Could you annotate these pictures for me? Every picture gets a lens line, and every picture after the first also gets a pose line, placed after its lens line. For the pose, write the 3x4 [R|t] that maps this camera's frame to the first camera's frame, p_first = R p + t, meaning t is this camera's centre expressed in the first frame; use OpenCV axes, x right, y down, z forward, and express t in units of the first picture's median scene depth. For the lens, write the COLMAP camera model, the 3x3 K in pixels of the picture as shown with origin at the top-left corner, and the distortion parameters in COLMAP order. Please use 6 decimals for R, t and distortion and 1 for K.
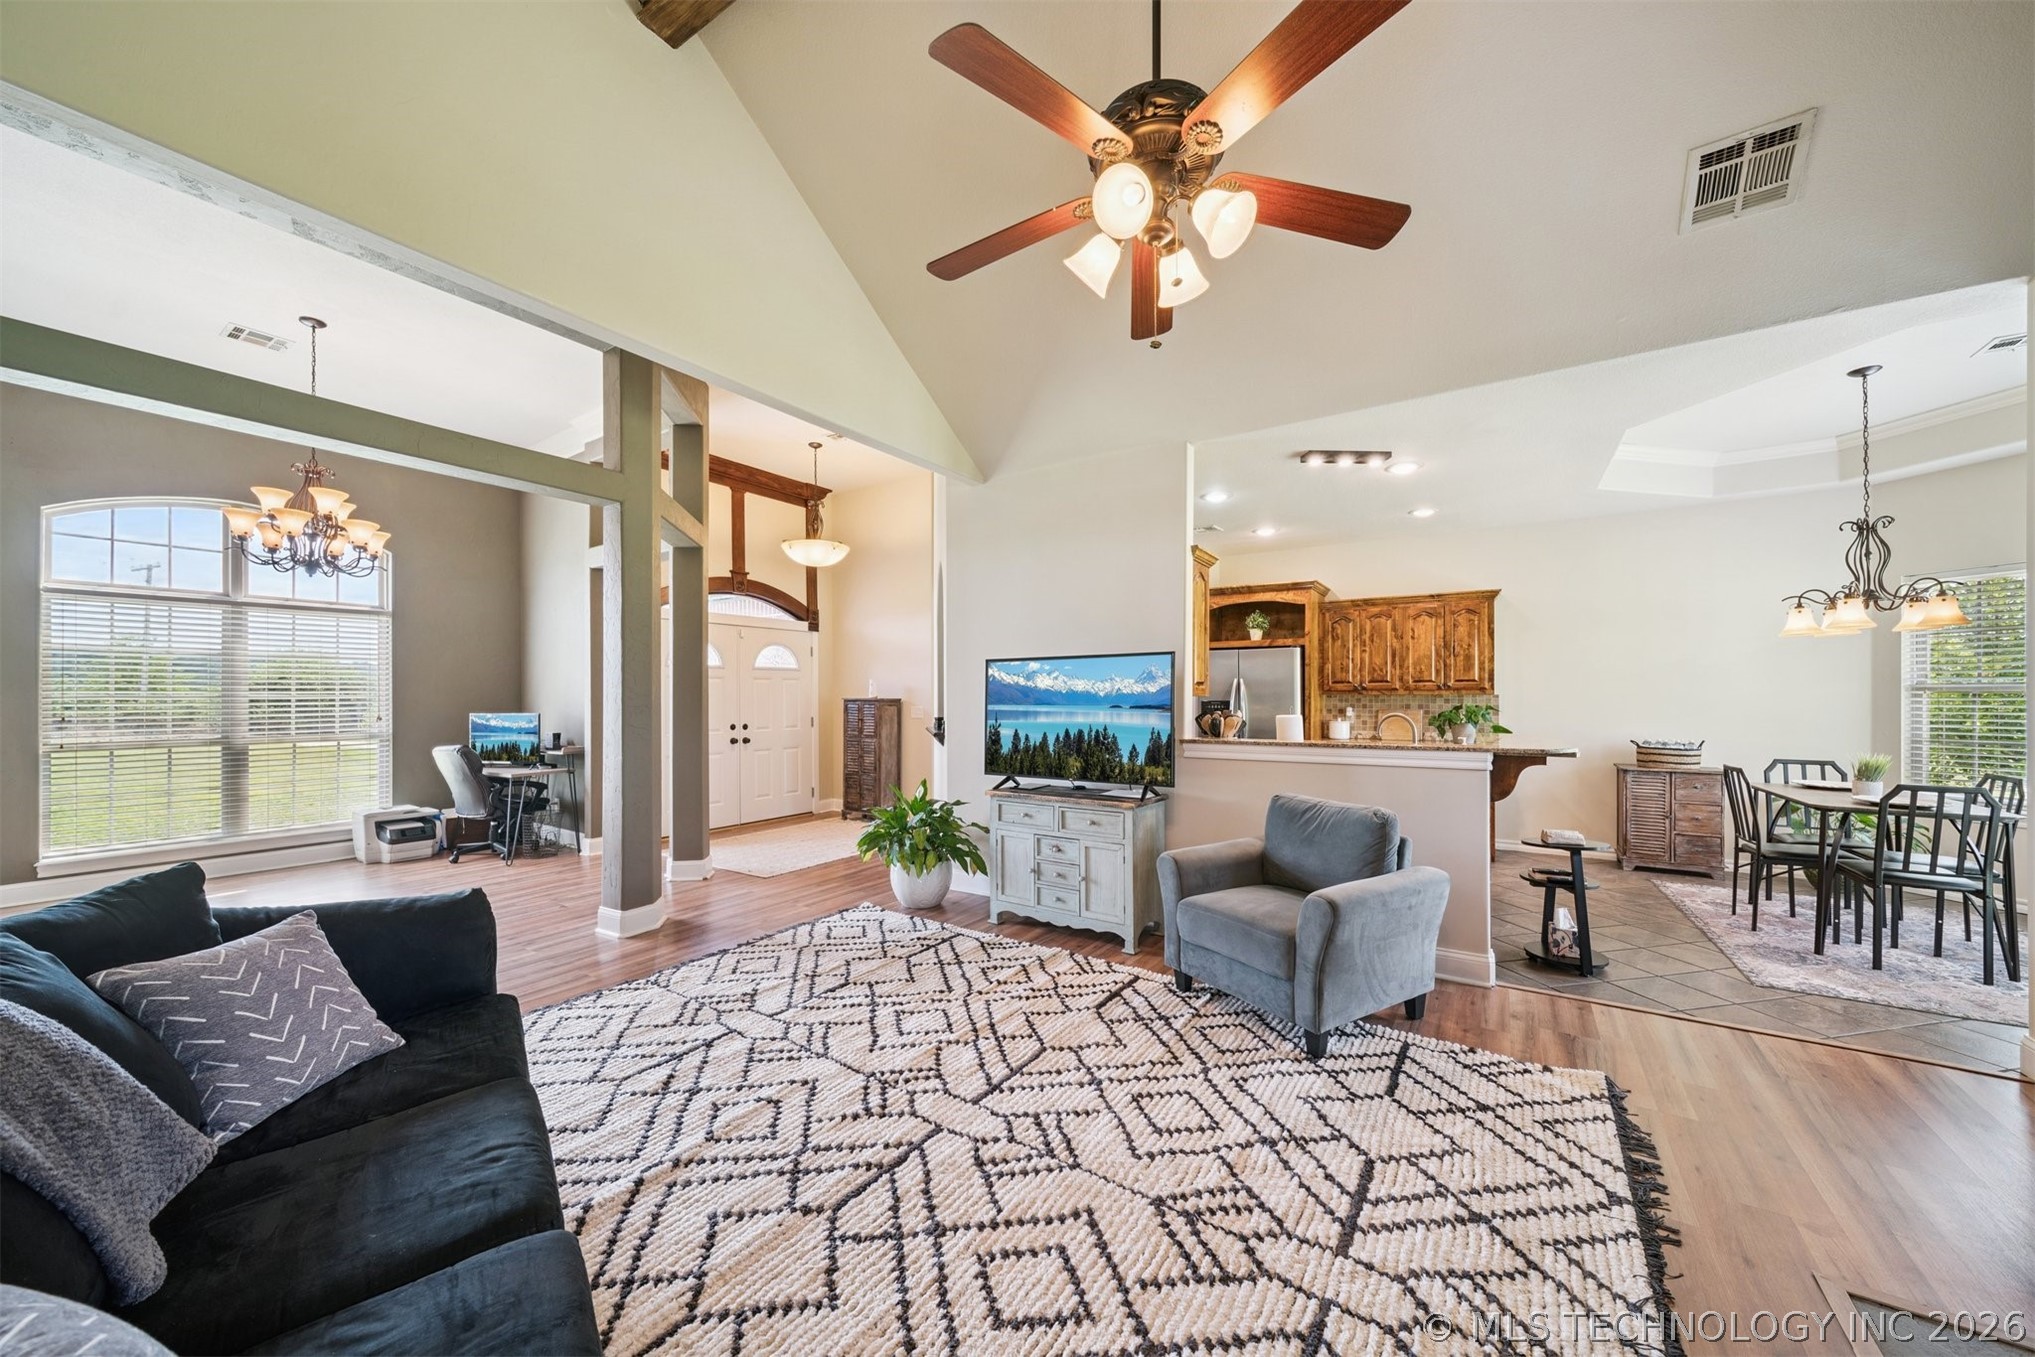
lens RADIAL K [[712.8, 0, 1021.0], [0, 712.8, 685.1], [0, 0, 1]] dist [0.001165, -0.001511]
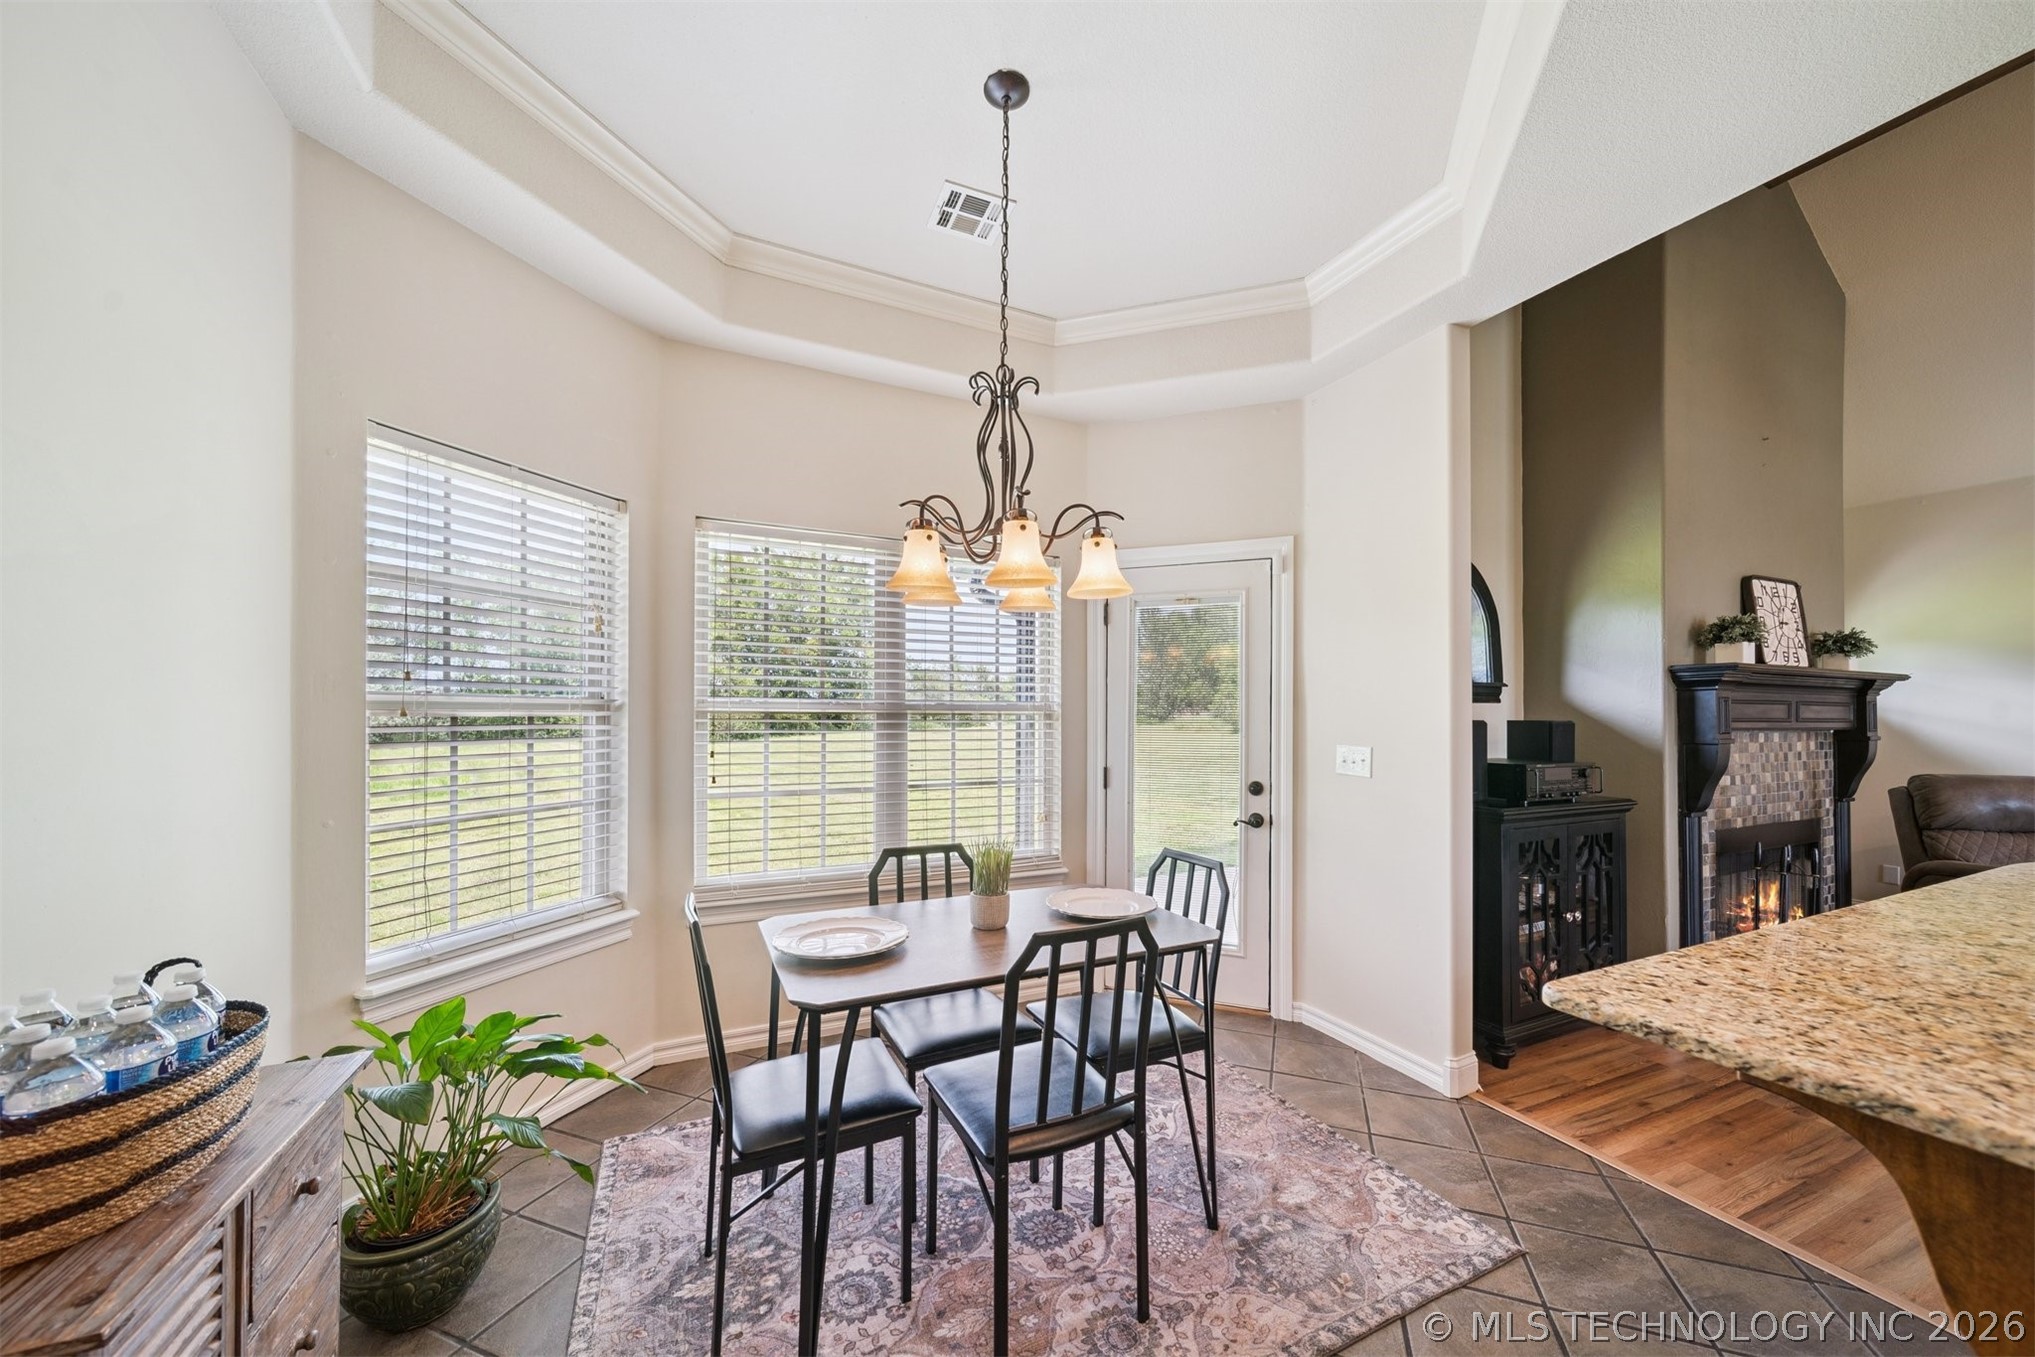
lens RADIAL K [[713.8, 0, 1023.6], [0, 713.8, 697.9], [0, 0, 1]] dist [-0.000295, -0.000156]
pose [[-0.848132, 0.006787, 0.529742, 0.868701], [-0.013968, 0.999284, -0.035165, 0.013927], [-0.529601, -0.037224, -0.847430, 1.364755]]
